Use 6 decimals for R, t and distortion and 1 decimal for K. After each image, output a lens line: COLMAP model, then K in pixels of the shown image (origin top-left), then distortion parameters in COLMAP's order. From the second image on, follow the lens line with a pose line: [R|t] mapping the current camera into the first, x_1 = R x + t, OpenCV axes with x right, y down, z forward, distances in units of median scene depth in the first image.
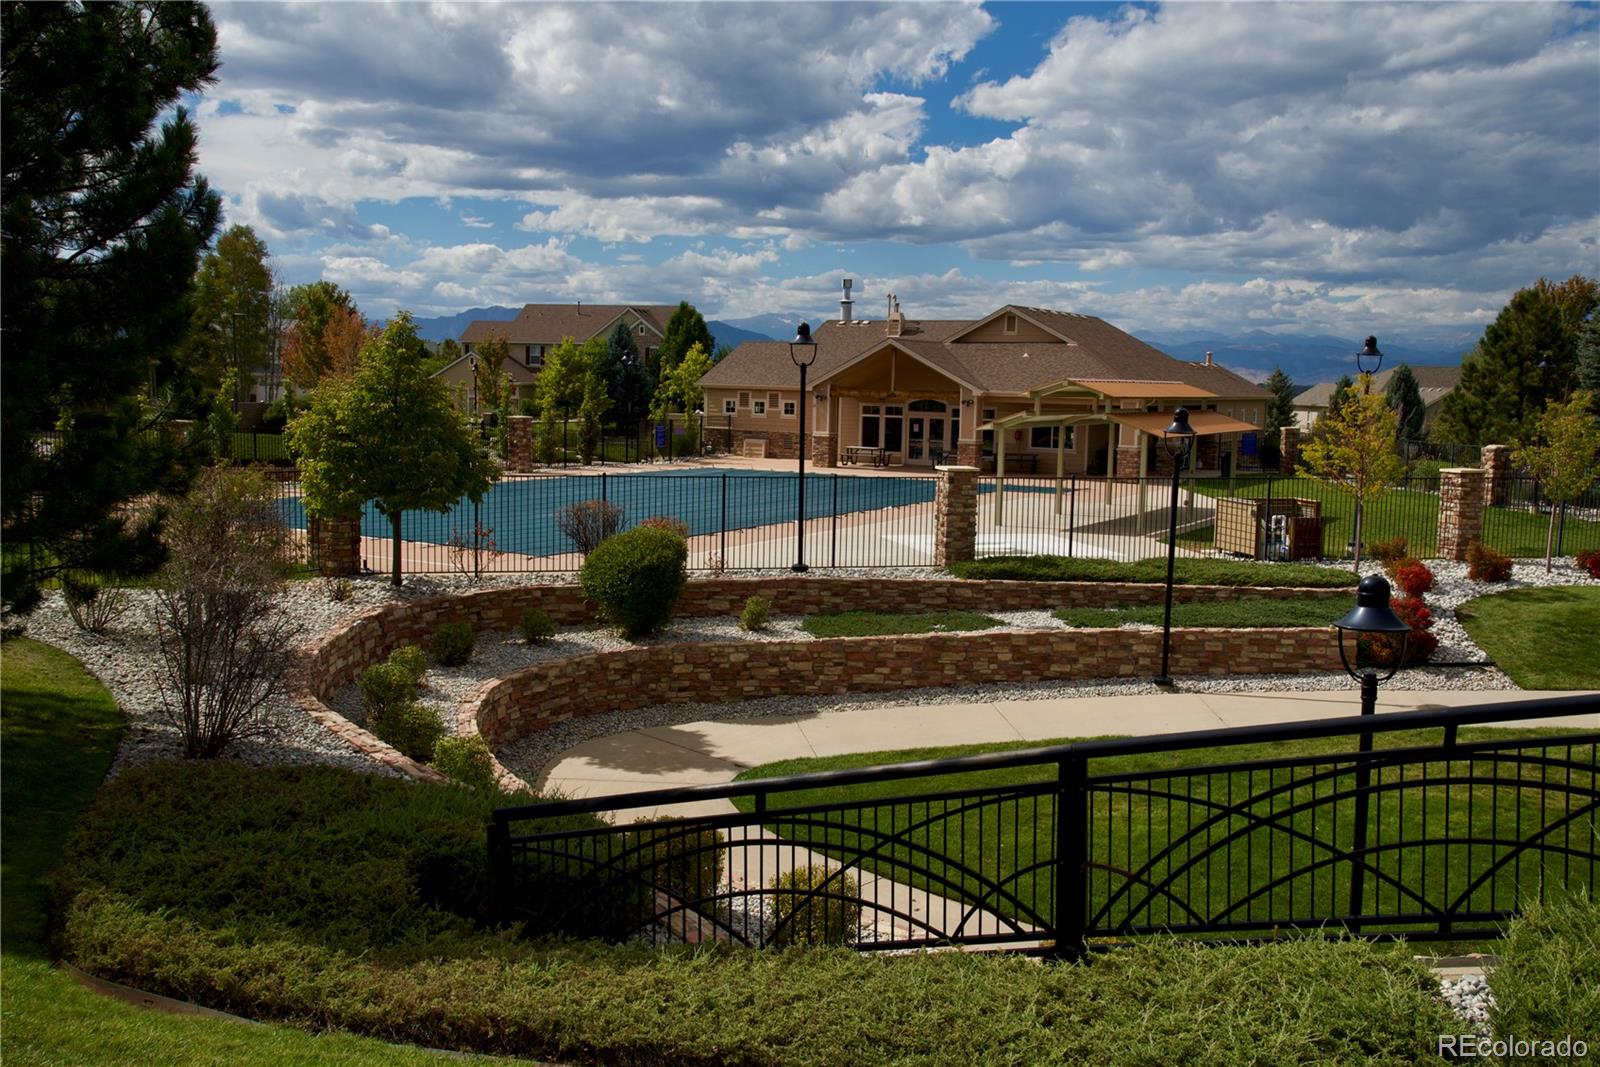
lens RADIAL K [[1496.0, 0, 801.6], [0, 1496.0, 589.1], [0, 0, 1]] dist [0.005071, 0.000000]
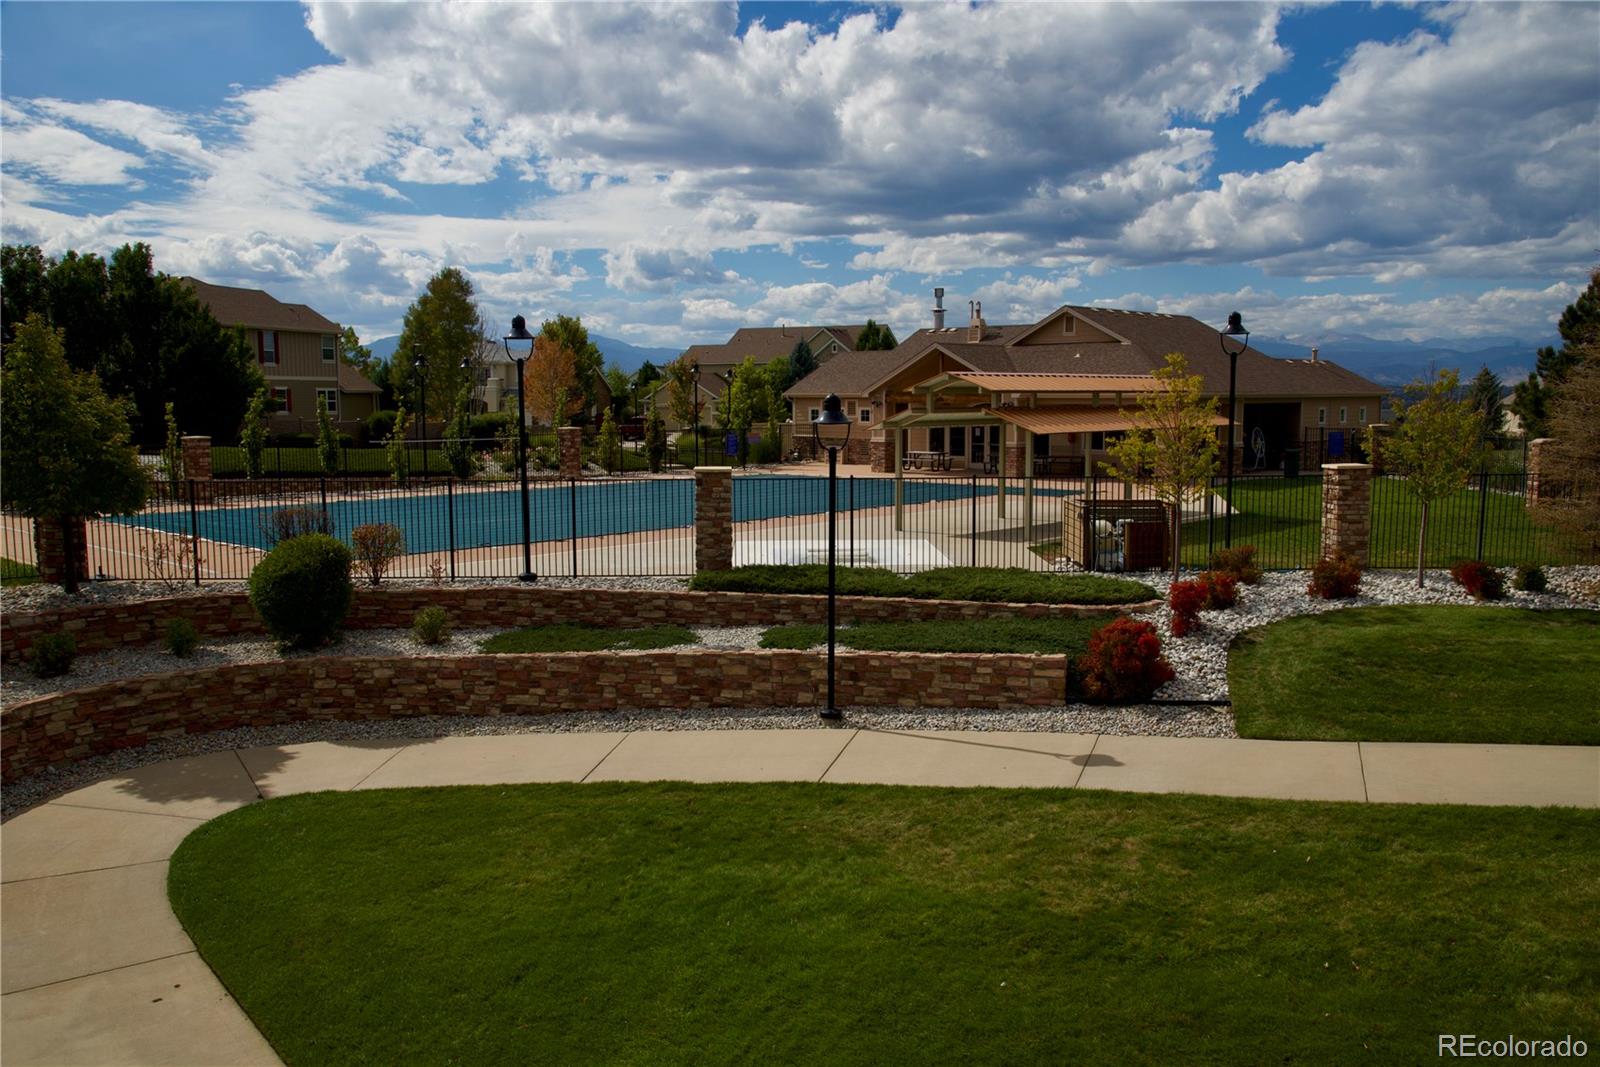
lens RADIAL K [[1348.7, 0, 780.5], [0, 1348.7, 517.6], [0, 0, 1]] dist [-0.047218, 0.072236]
pose [[0.971236, -0.003486, -0.238093, 0.162781], [-0.008475, 0.998753, -0.049196, -0.005023], [0.237968, 0.049799, 0.969996, 0.098020]]
